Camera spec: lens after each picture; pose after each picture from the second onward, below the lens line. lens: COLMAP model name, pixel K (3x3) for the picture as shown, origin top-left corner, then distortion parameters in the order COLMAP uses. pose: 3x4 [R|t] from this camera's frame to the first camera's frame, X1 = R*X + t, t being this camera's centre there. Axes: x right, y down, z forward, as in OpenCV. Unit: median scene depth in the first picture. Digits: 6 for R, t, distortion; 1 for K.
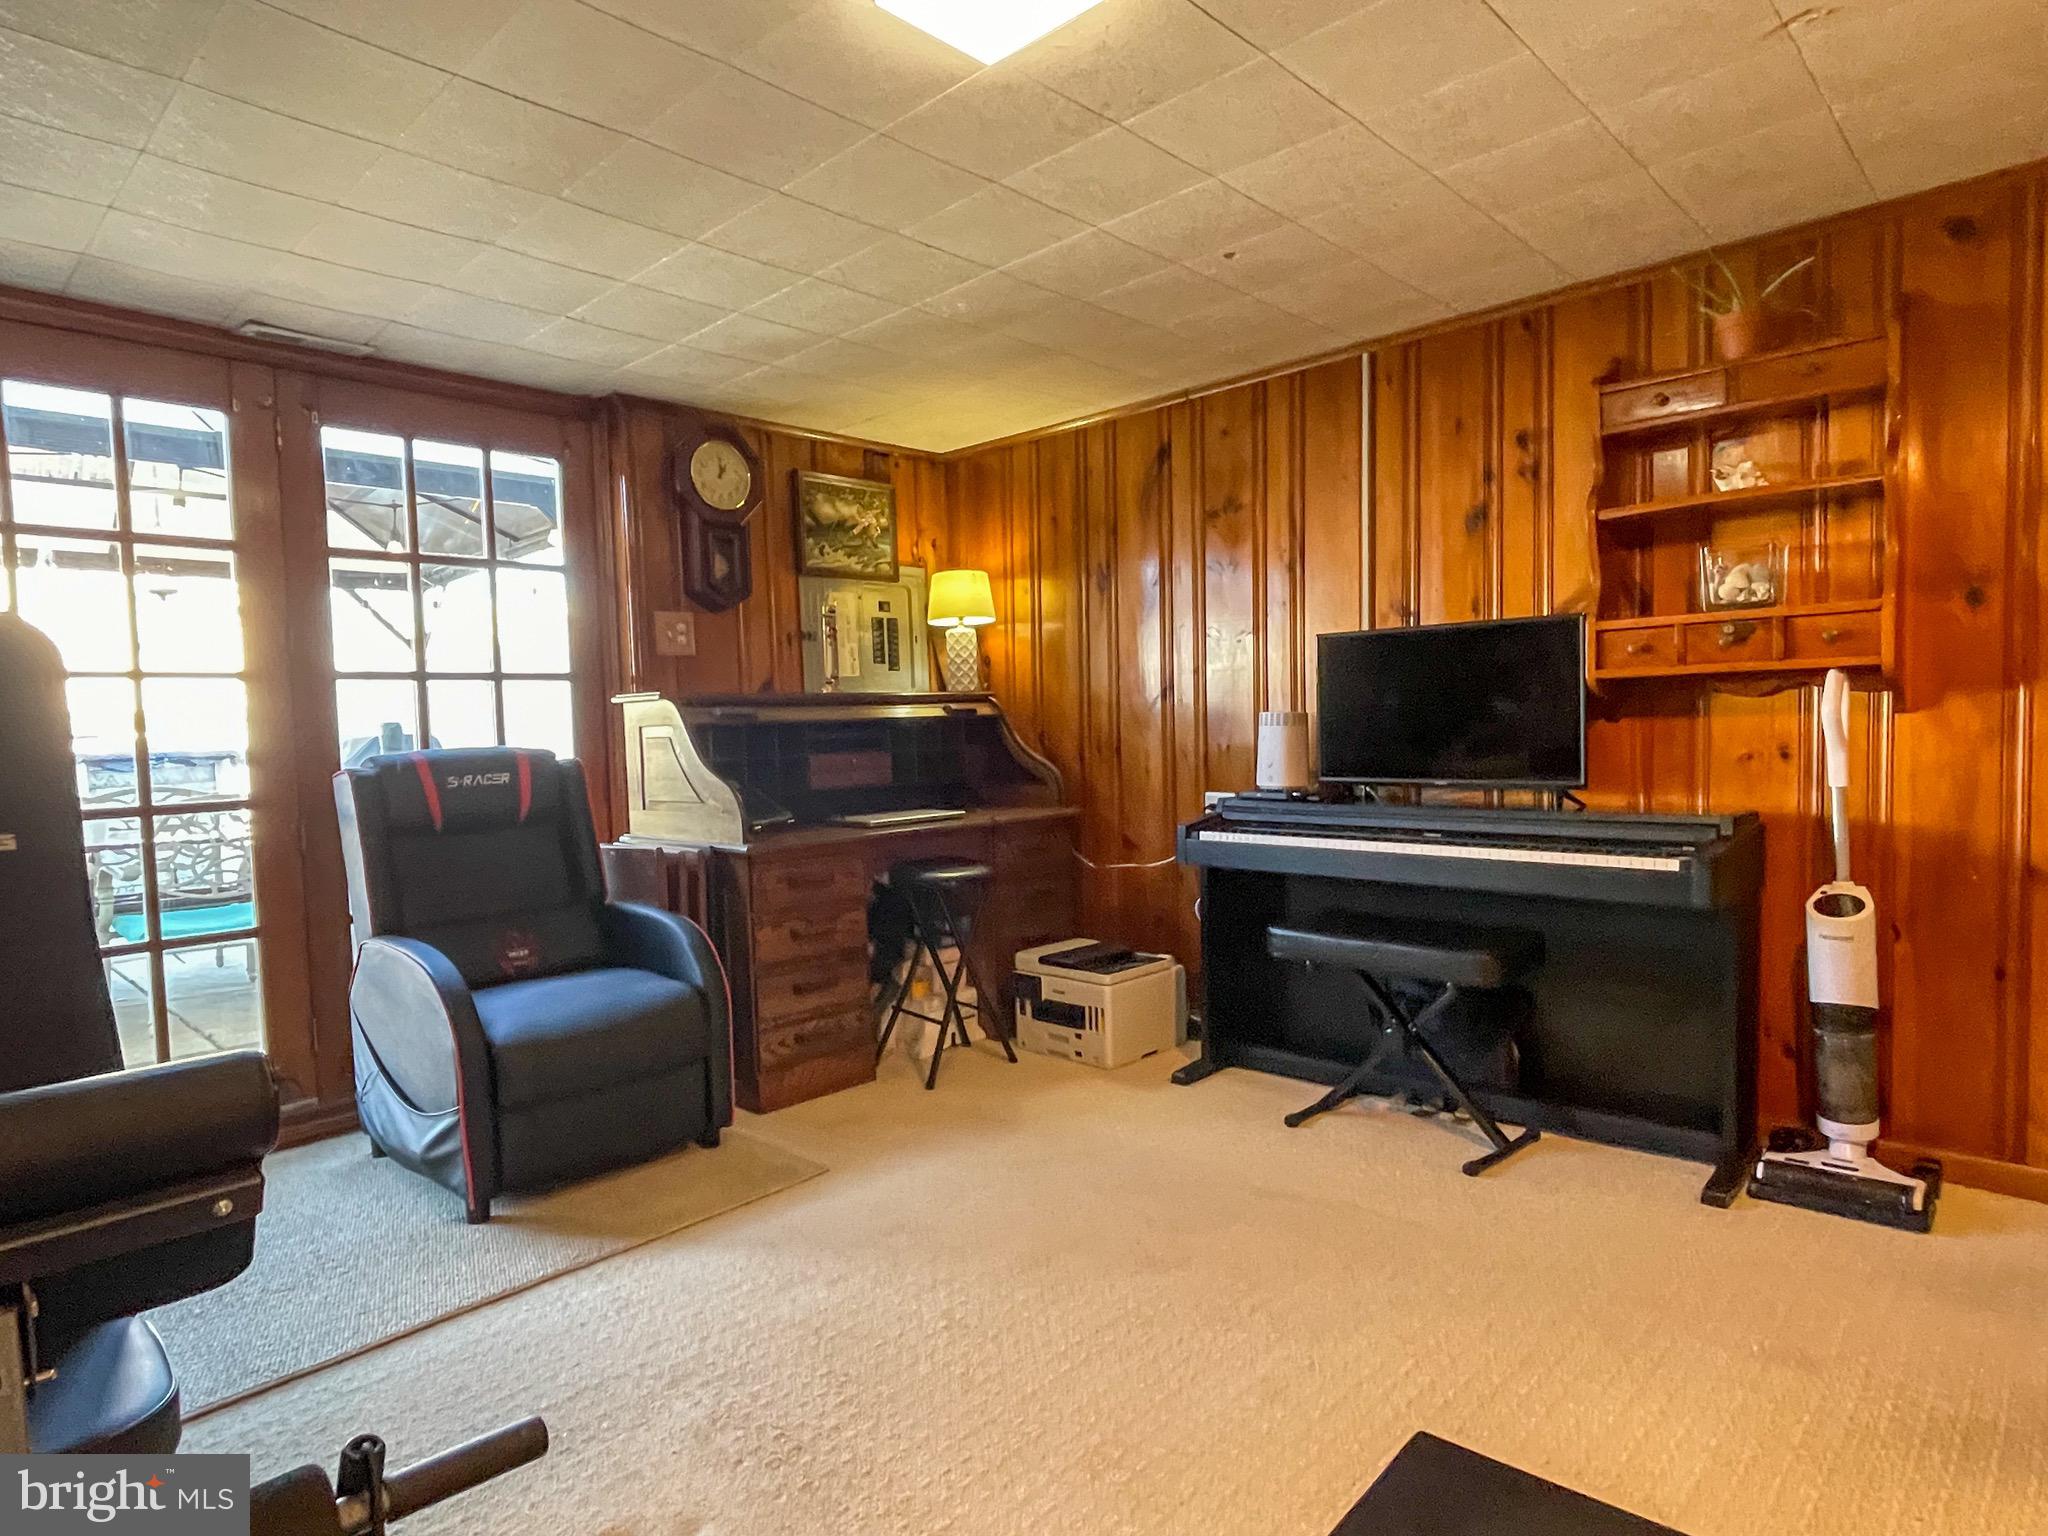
lens RADIAL K [[1138.4, 0, 1032.1], [0, 1138.4, 787.1], [0, 0, 1]] dist [0.008497, -0.002748]
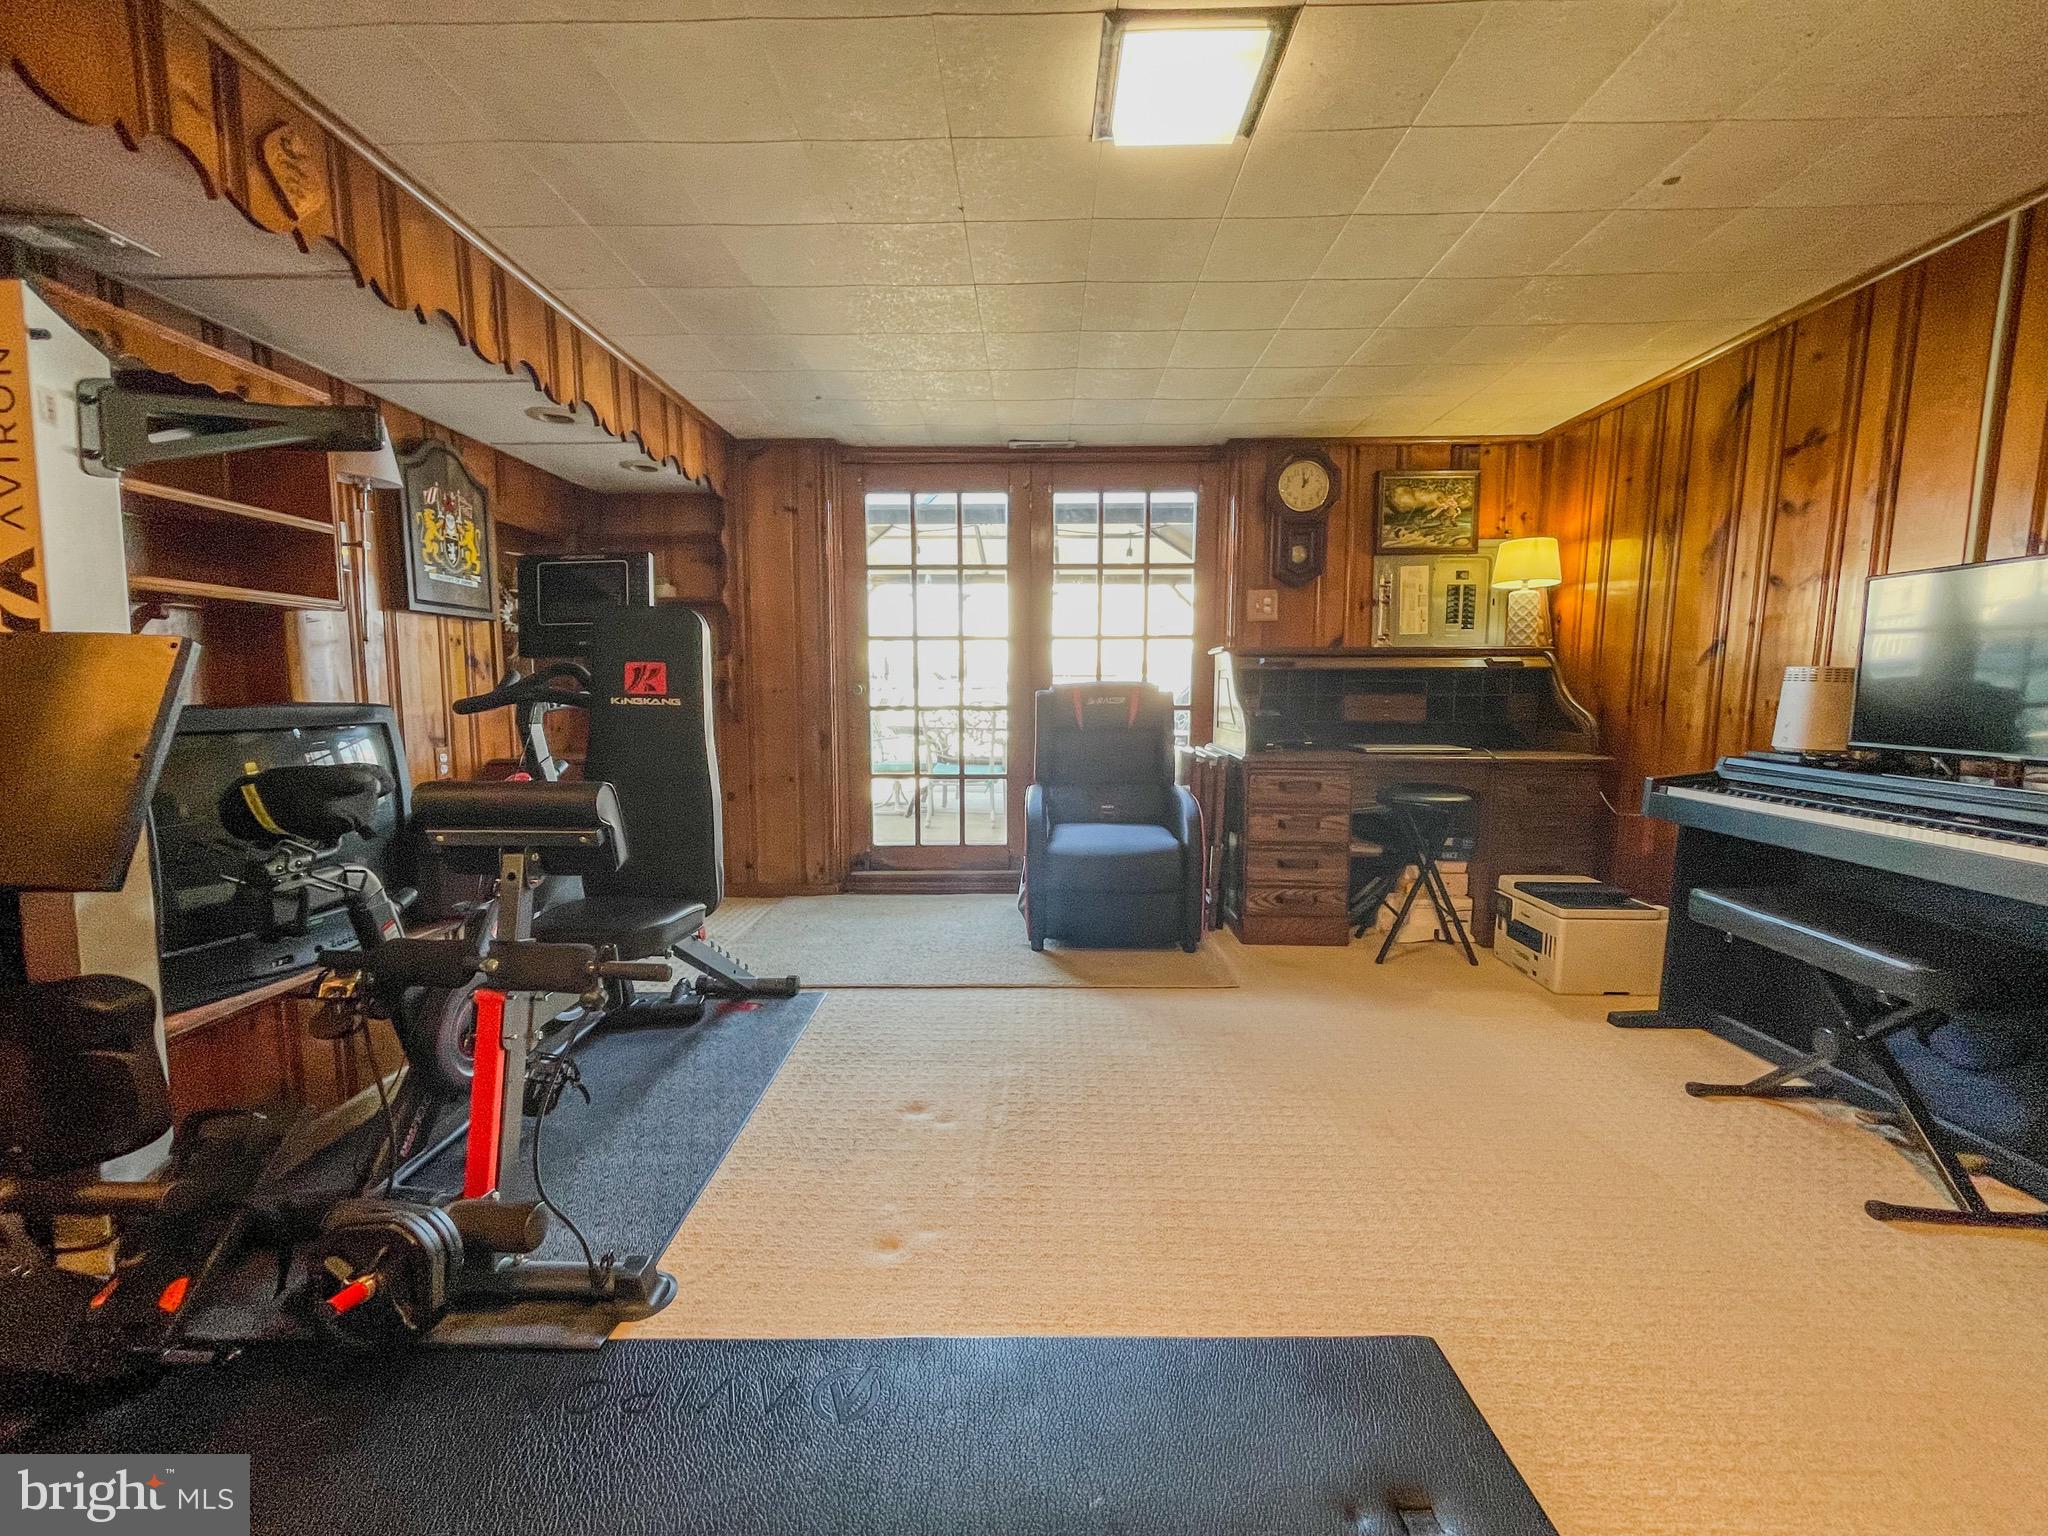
lens RADIAL K [[820.1, 0, 1039.6], [0, 820.1, 777.7], [0, 0, 1]] dist [-0.003110, 0.000216]
pose [[0.678913, 0.112609, -0.725532, 0.285117], [-0.064300, 0.993491, 0.094030, 0.000463], [0.731398, -0.017186, 0.681734, 0.109953]]
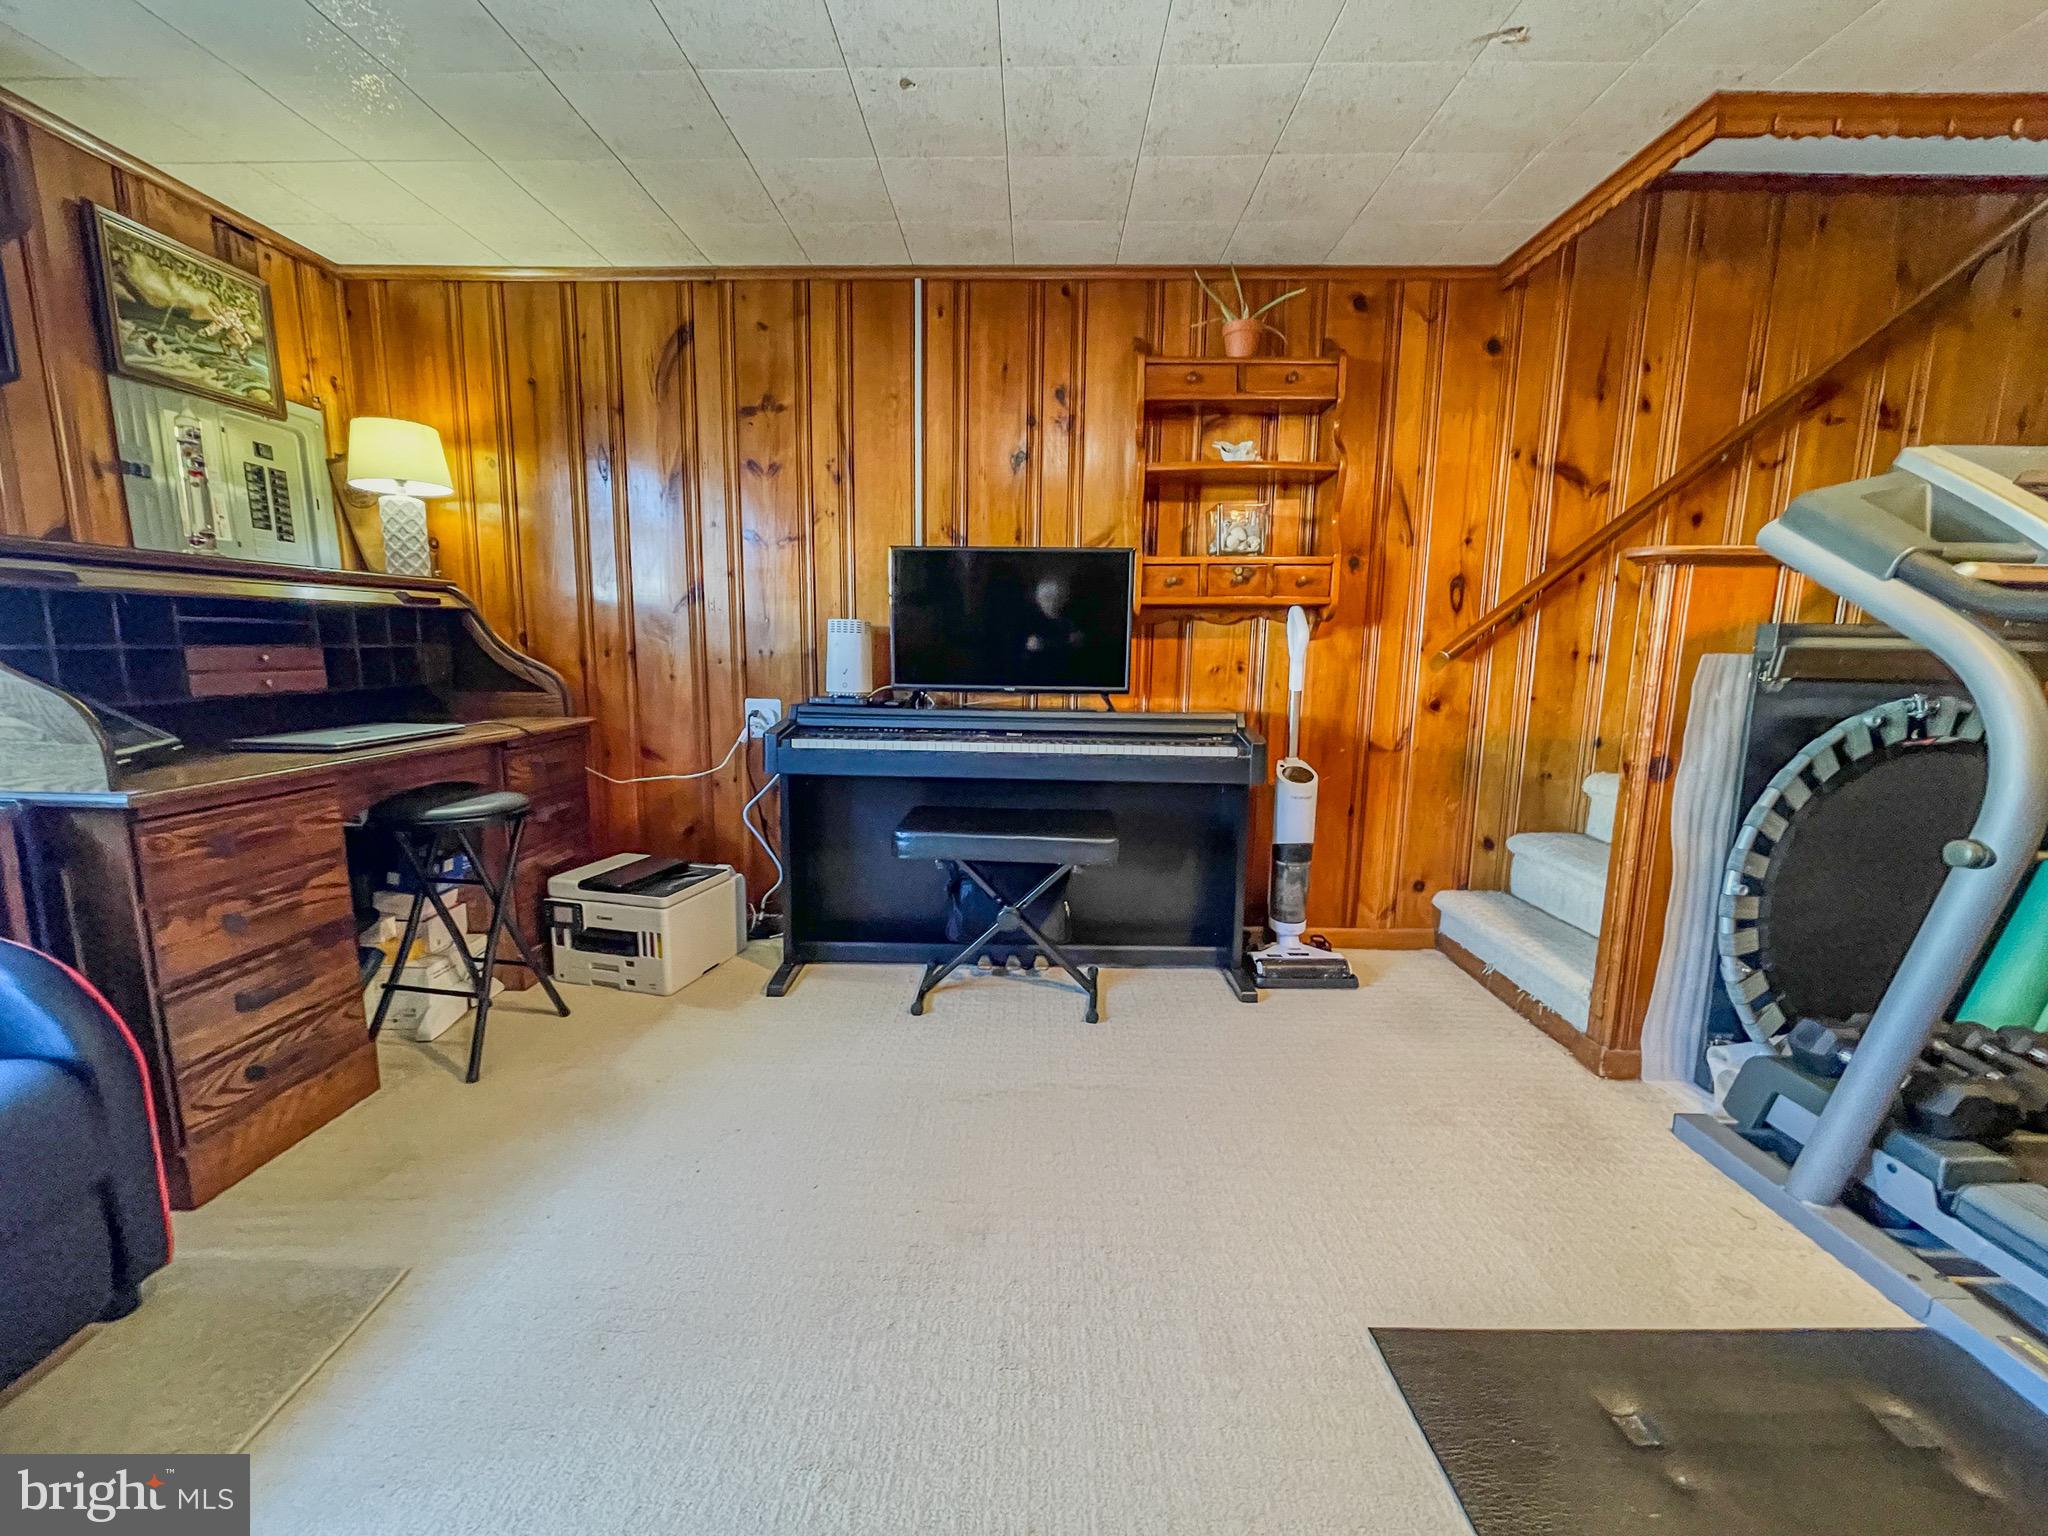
lens RADIAL K [[820.1, 0, 1024.2], [0, 820.1, 773.6], [0, 0, 1]] dist [-0.003110, 0.000216]
pose [[0.749104, -0.066897, 0.659066, -0.161993], [0.003870, 0.995313, 0.096628, 0.001623], [-0.662441, -0.069834, 0.745852, 0.338111]]
